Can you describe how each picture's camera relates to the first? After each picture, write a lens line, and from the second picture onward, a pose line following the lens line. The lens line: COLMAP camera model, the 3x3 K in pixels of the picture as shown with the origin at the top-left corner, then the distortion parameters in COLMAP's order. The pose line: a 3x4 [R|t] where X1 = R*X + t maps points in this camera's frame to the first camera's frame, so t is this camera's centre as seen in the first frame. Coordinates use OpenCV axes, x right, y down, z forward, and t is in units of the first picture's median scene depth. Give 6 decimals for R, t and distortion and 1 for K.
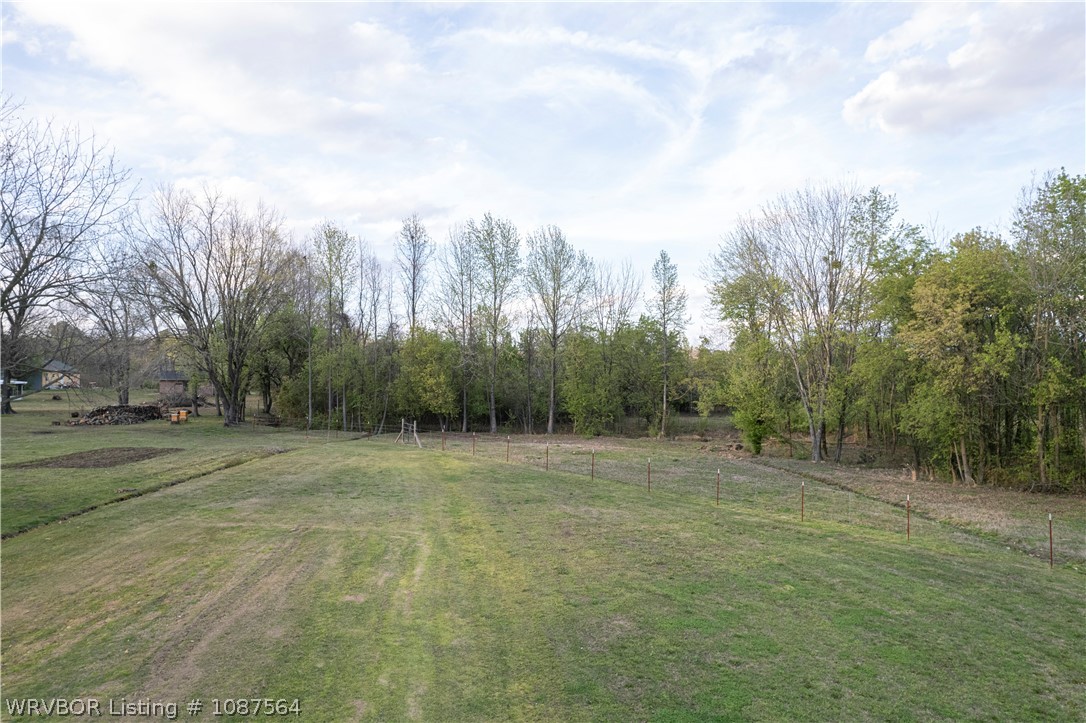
lens RADIAL K [[704.0, 0, 546.4], [0, 704.0, 362.5], [0, 0, 1]] dist [-0.067934, 0.055099]
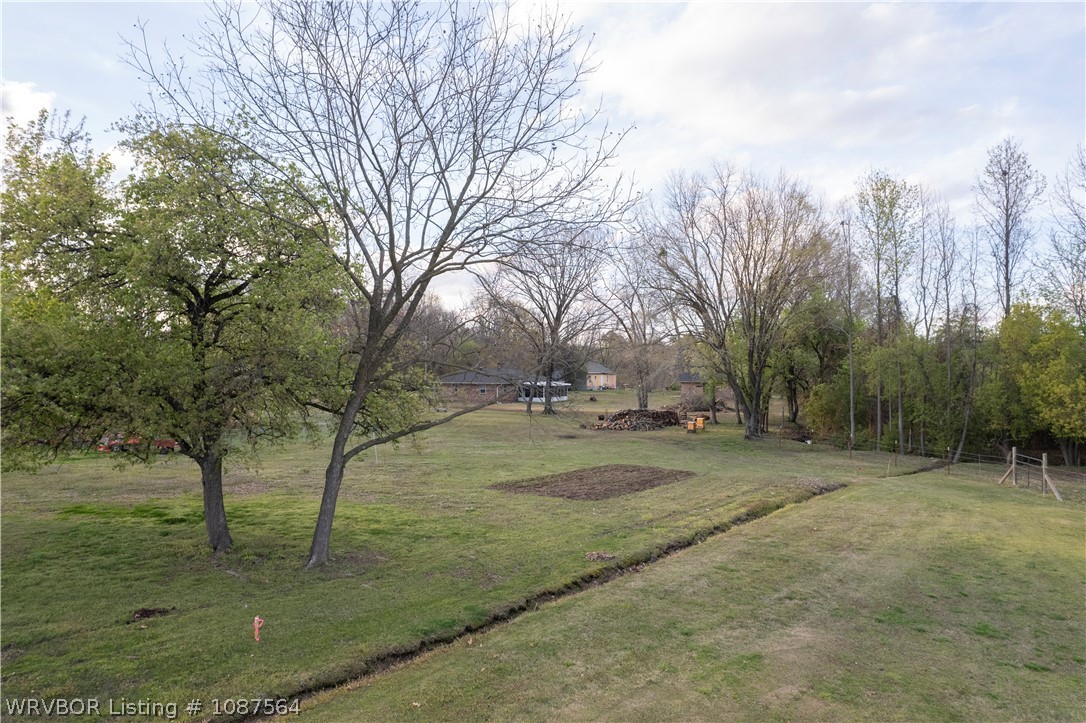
lens RADIAL K [[704.0, 0, 533.9], [0, 704.0, 359.1], [0, 0, 1]] dist [-0.067934, 0.055099]
pose [[0.748385, -0.017667, -0.663029, -0.090955], [0.013790, 0.999844, -0.011077, 0.001601], [0.663121, -0.000854, 0.748512, 0.196812]]
